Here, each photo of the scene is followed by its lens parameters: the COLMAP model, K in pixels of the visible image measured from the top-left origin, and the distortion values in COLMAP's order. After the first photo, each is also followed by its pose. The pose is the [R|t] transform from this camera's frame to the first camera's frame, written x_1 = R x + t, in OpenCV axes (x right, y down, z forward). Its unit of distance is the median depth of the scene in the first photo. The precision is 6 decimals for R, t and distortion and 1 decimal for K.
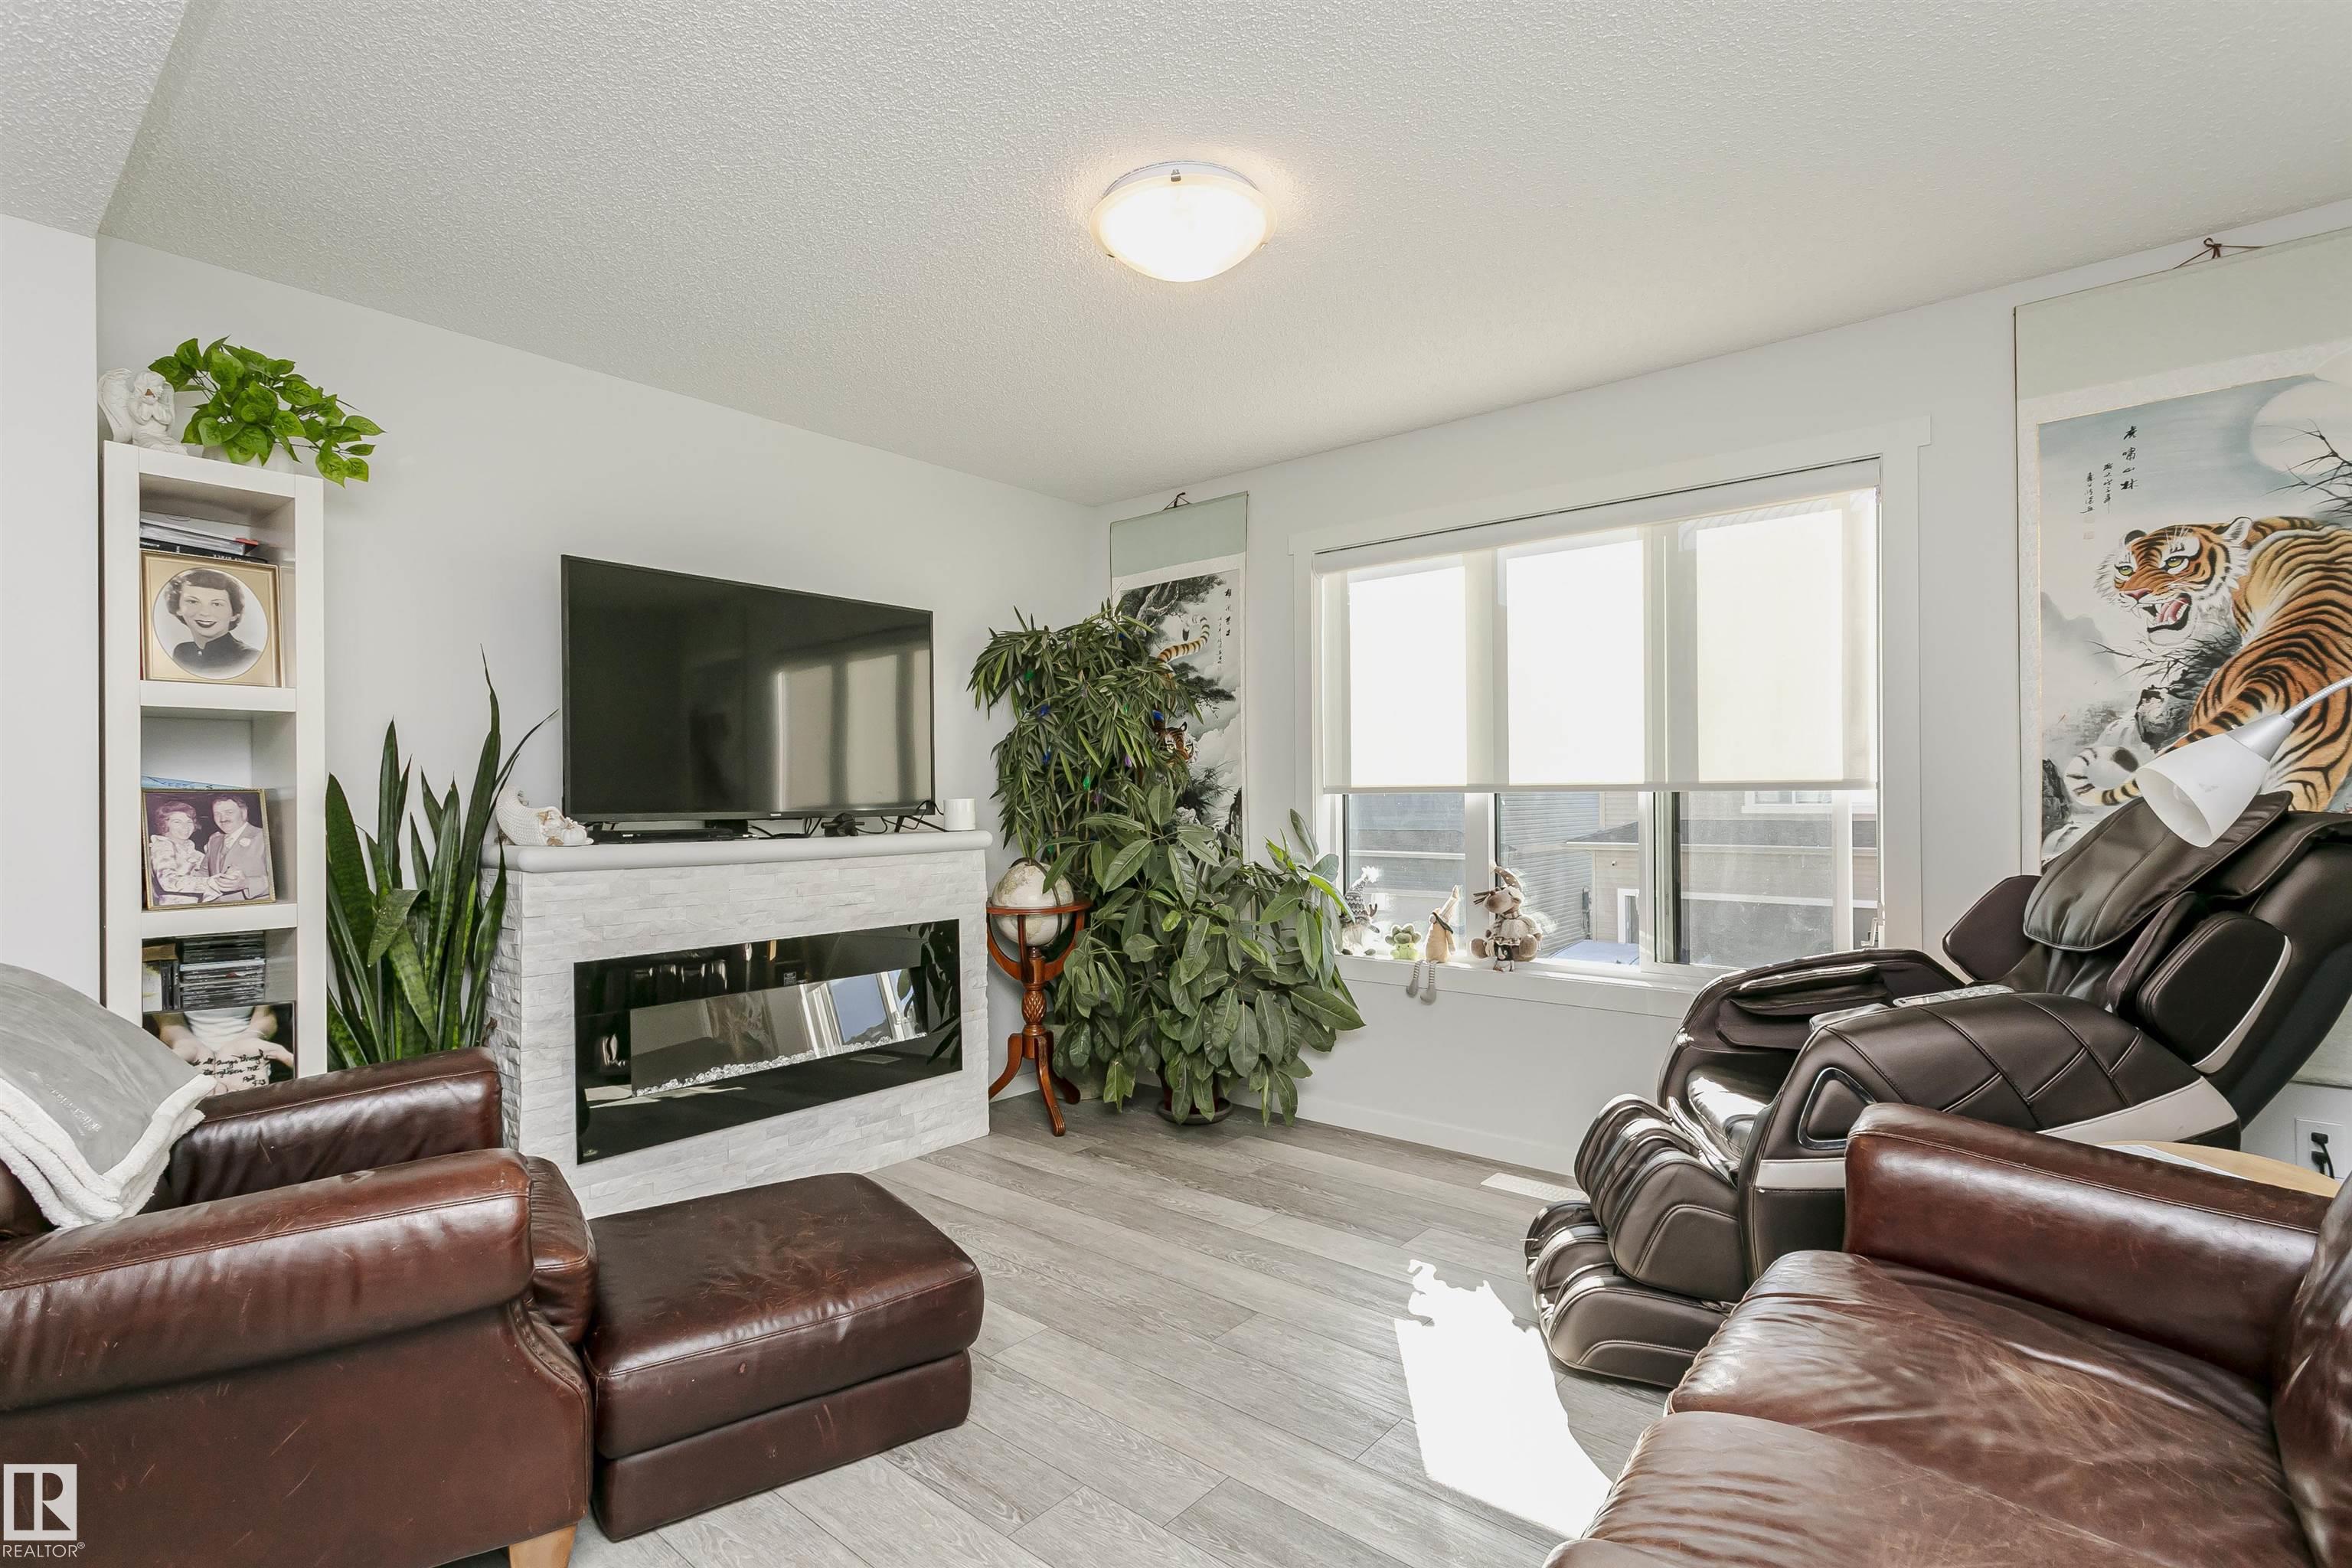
lens RADIAL K [[1112.2, 0, 1178.5], [0, 1112.2, 790.2], [0, 0, 1]] dist [0.001588, 0.000259]
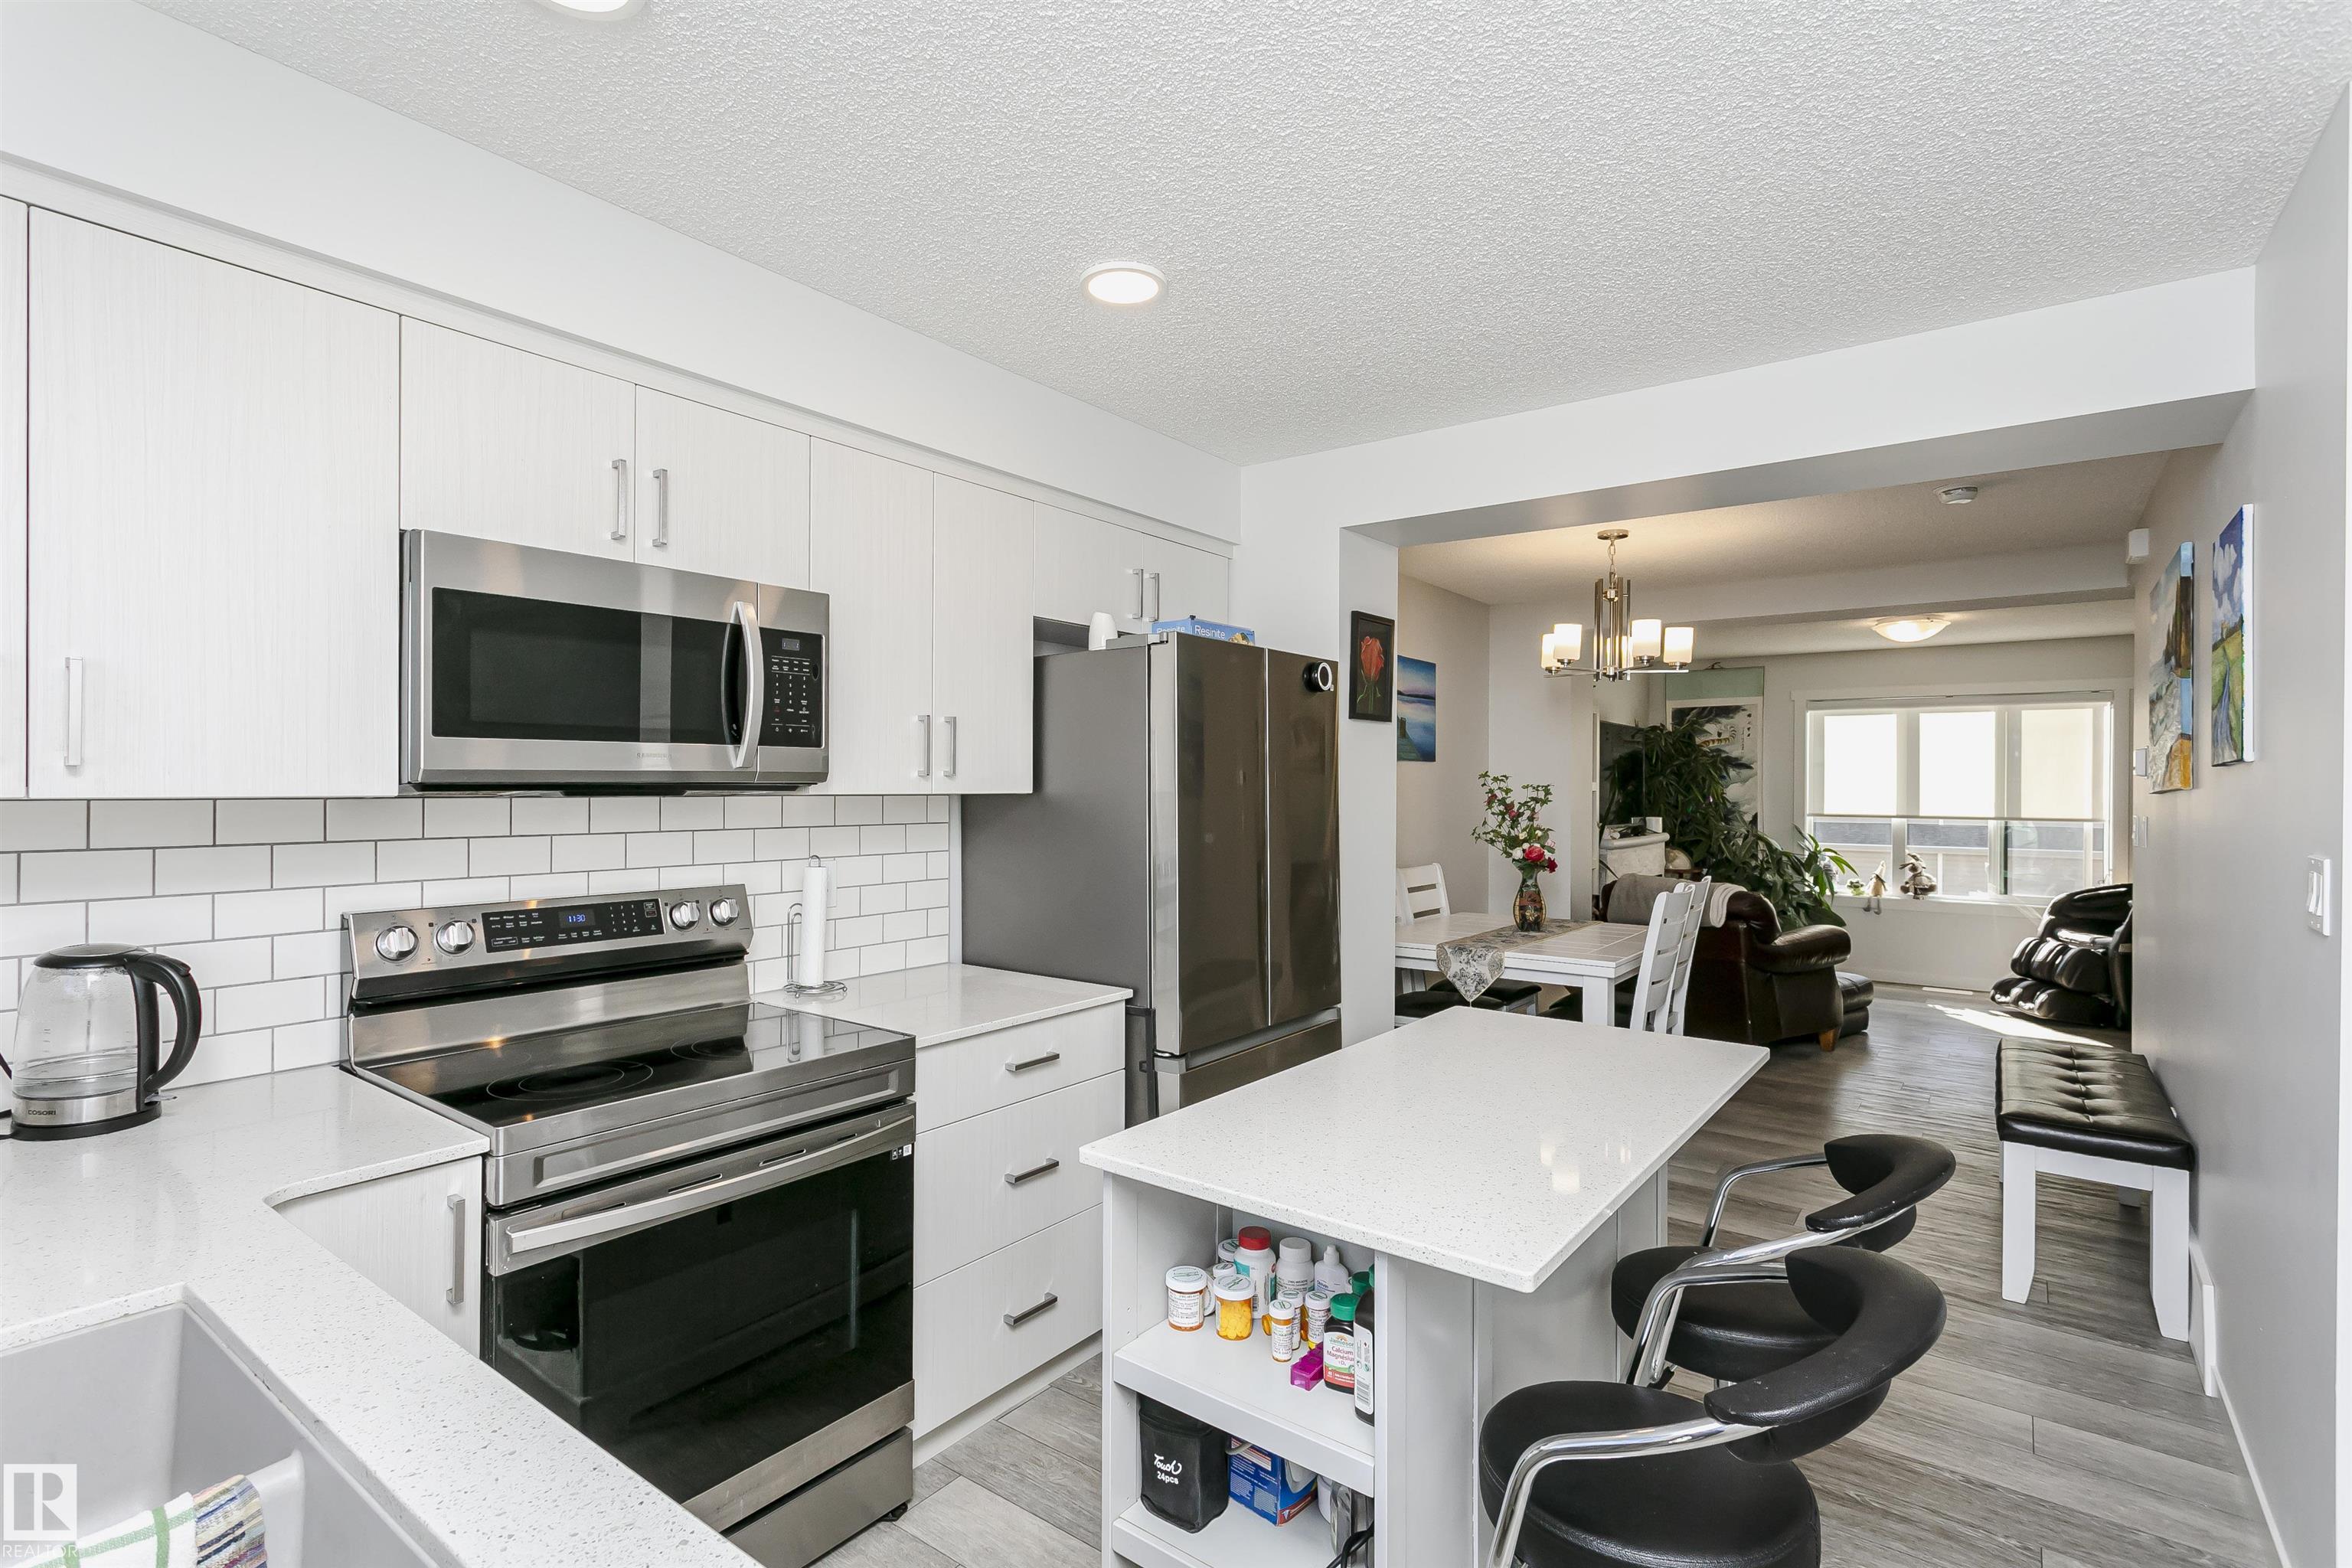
lens RADIAL K [[1112.2, 0, 1173.6], [0, 1112.2, 782.3], [0, 0, 1]] dist [0.001588, 0.000259]
pose [[0.997535, 0.017335, 0.067993, -1.200034], [-0.017183, 0.999848, -0.002820, -0.034985], [-0.068031, 0.001645, 0.997682, -0.996705]]
